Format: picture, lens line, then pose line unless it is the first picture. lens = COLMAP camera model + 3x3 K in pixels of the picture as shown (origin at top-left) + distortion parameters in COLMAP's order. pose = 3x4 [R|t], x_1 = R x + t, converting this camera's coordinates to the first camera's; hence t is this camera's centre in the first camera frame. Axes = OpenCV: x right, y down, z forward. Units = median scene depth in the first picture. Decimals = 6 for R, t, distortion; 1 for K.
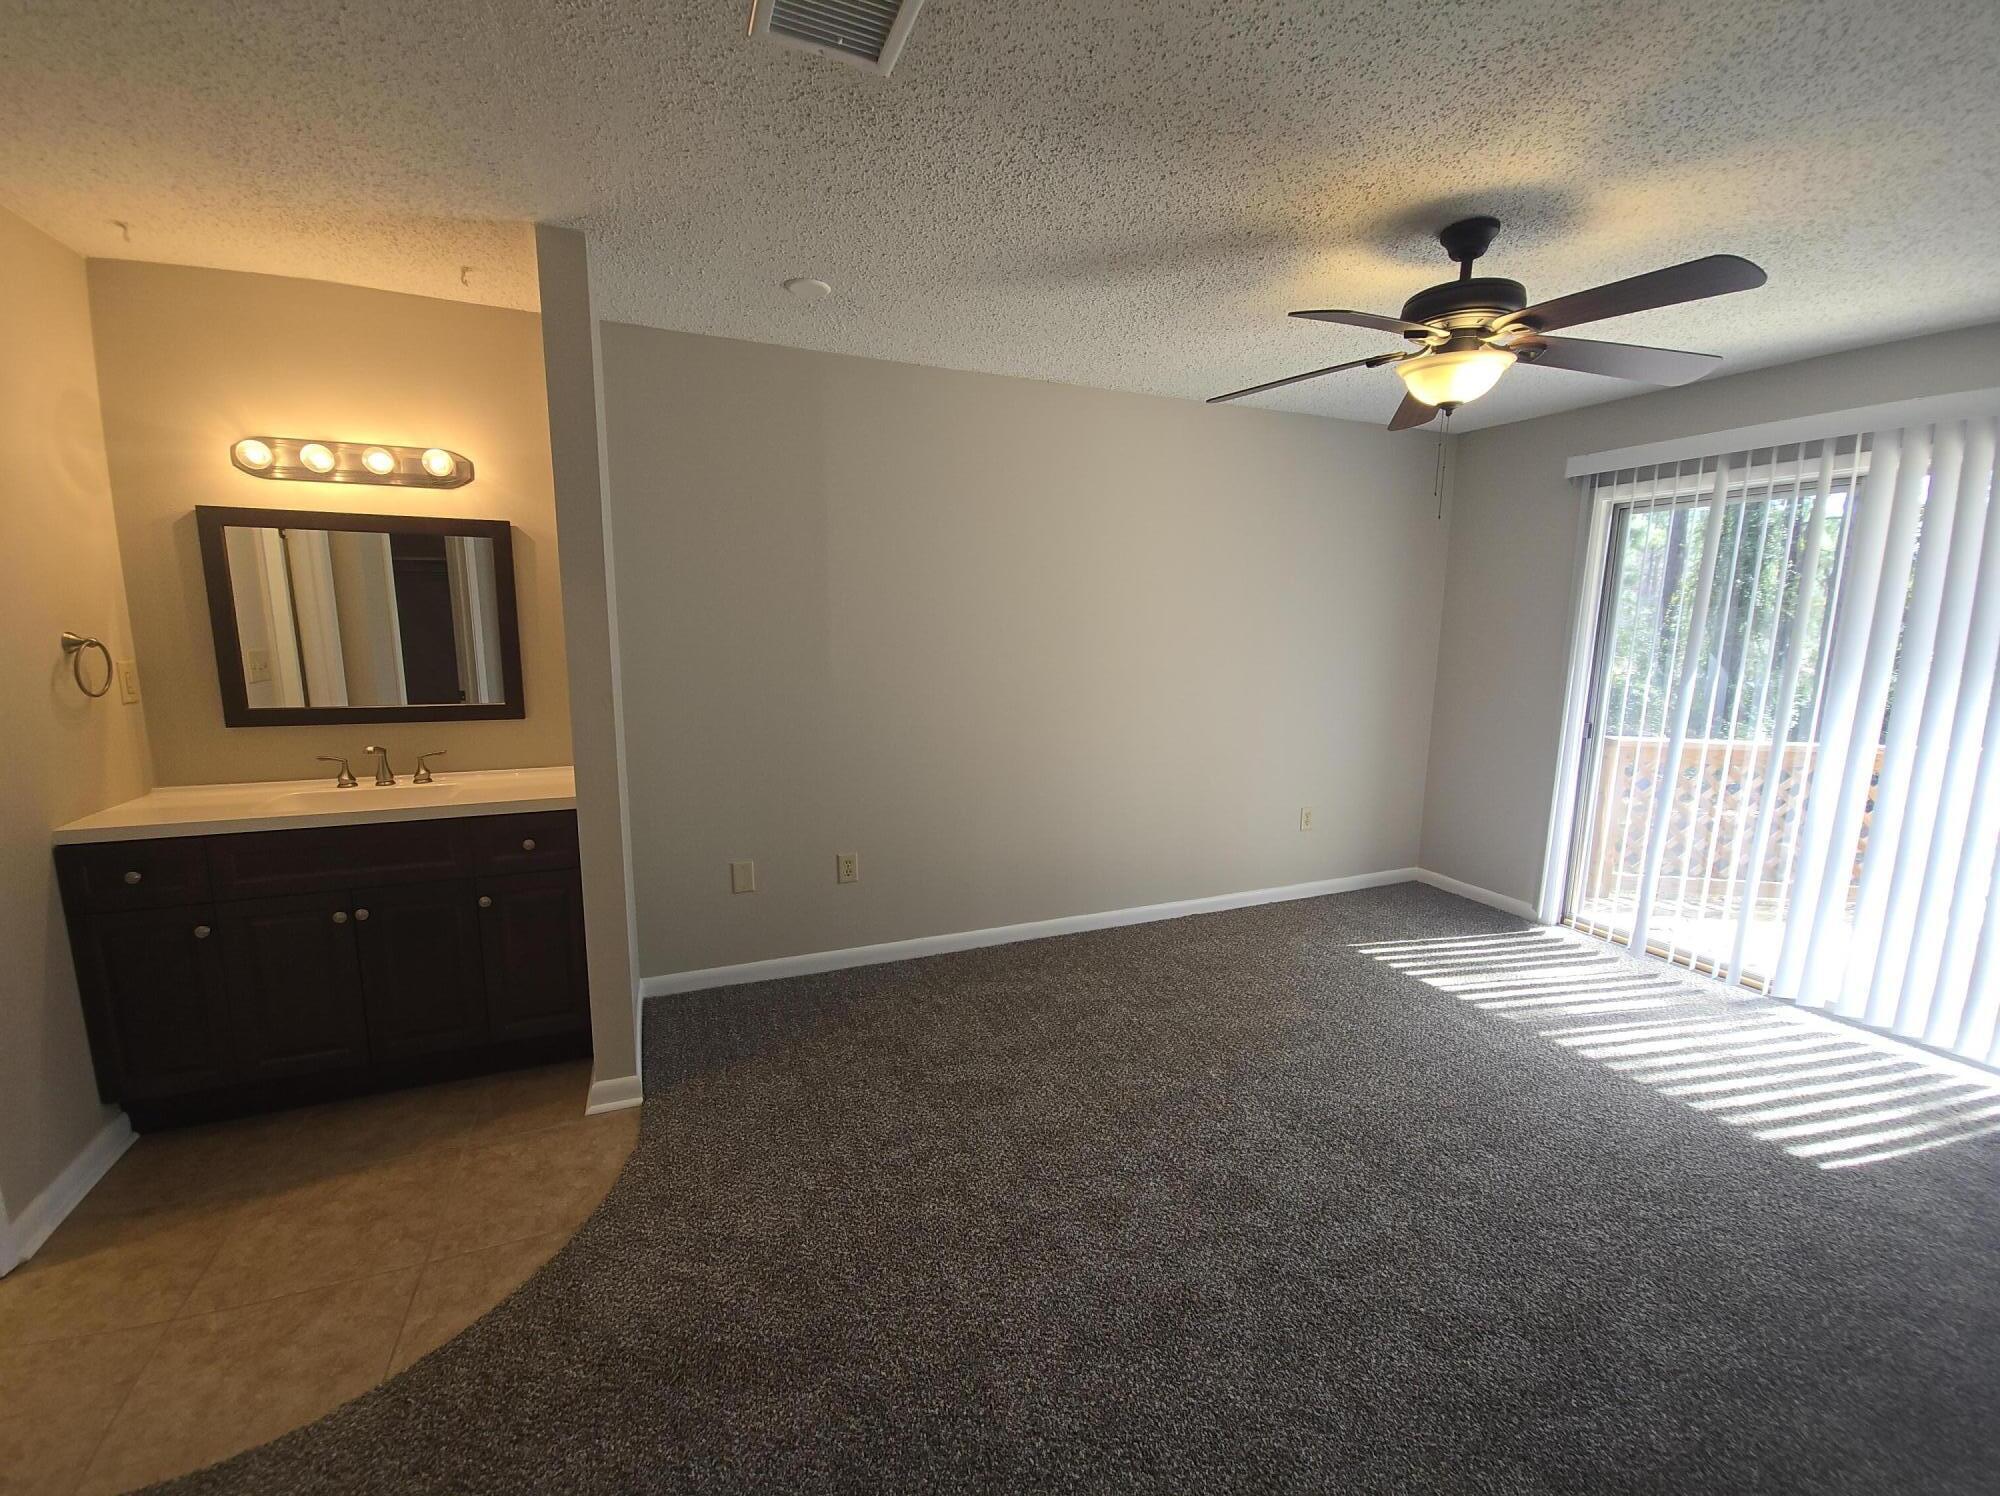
lens RADIAL K [[808.2, 0, 995.3], [0, 808.2, 760.1], [0, 0, 1]] dist [0.000453, -0.010005]
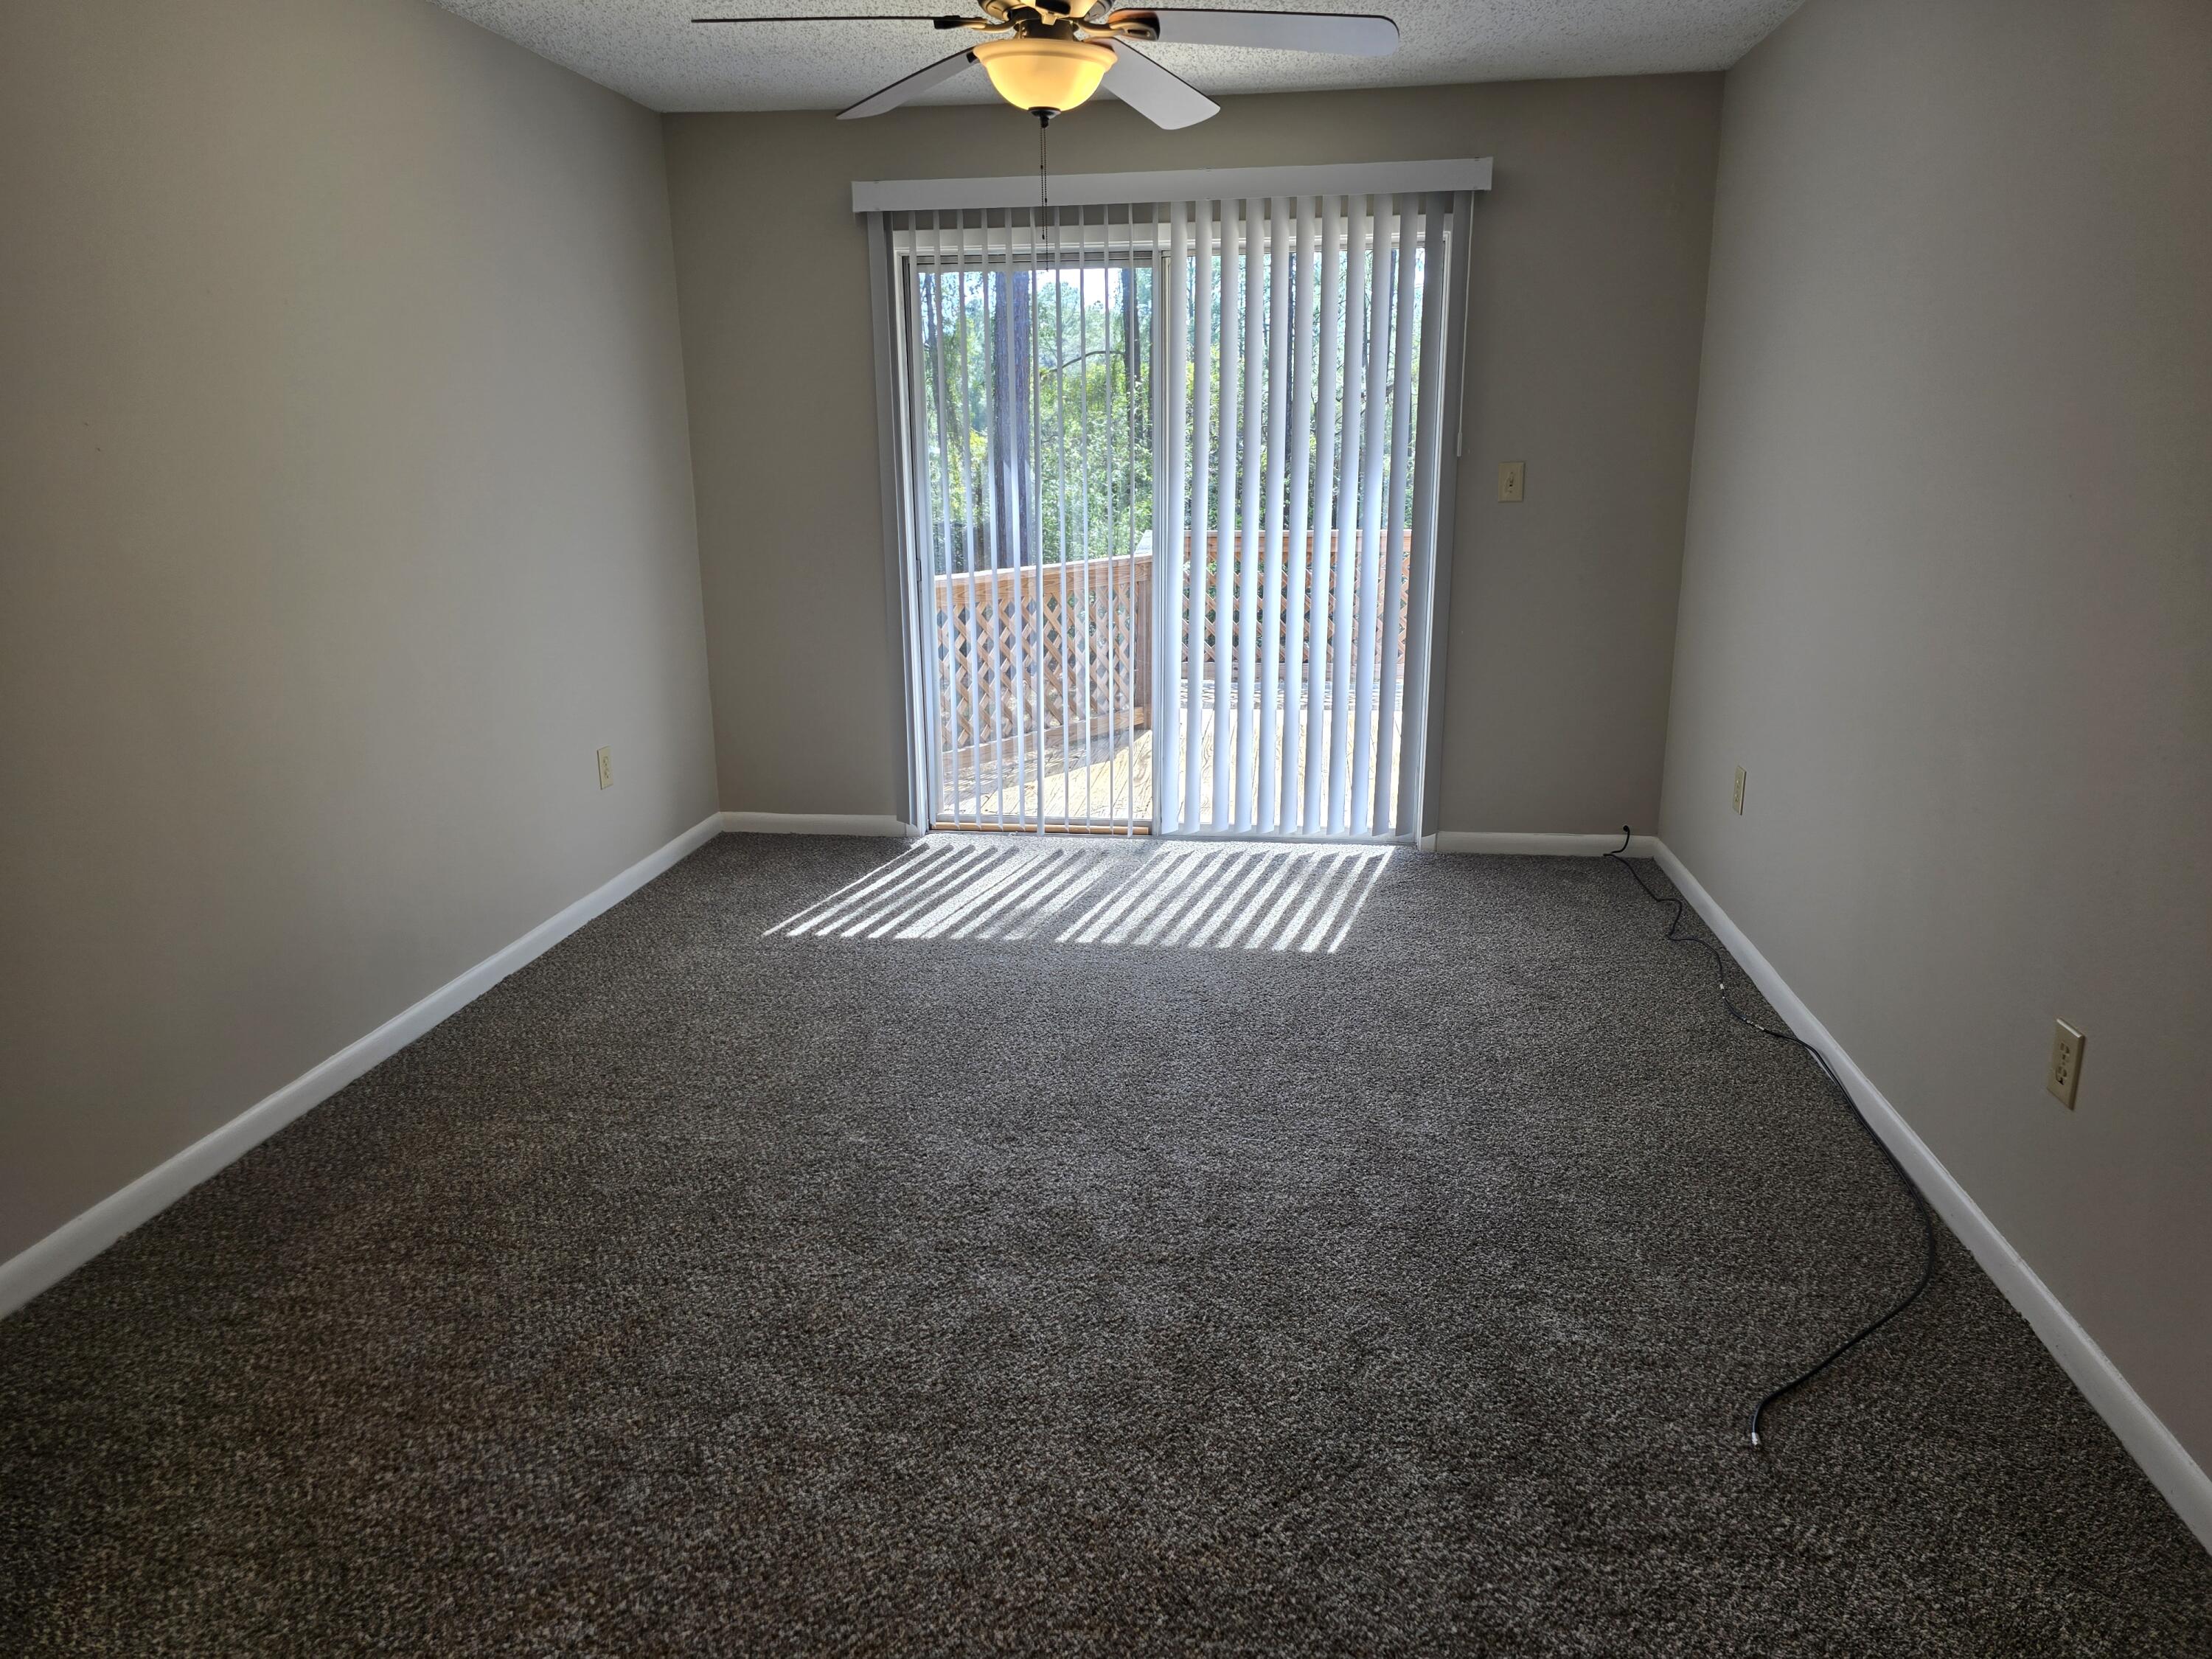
lens RADIAL K [[1492.1, 0, 1106.0], [0, 1492.1, 829.5], [0, 0, 1]] dist [0.062284, -0.046905]
pose [[0.484777, -0.232107, 0.843278, -0.480388], [0.161386, 0.971328, 0.174576, -0.018734], [-0.859620, 0.051463, 0.508336, 0.175792]]
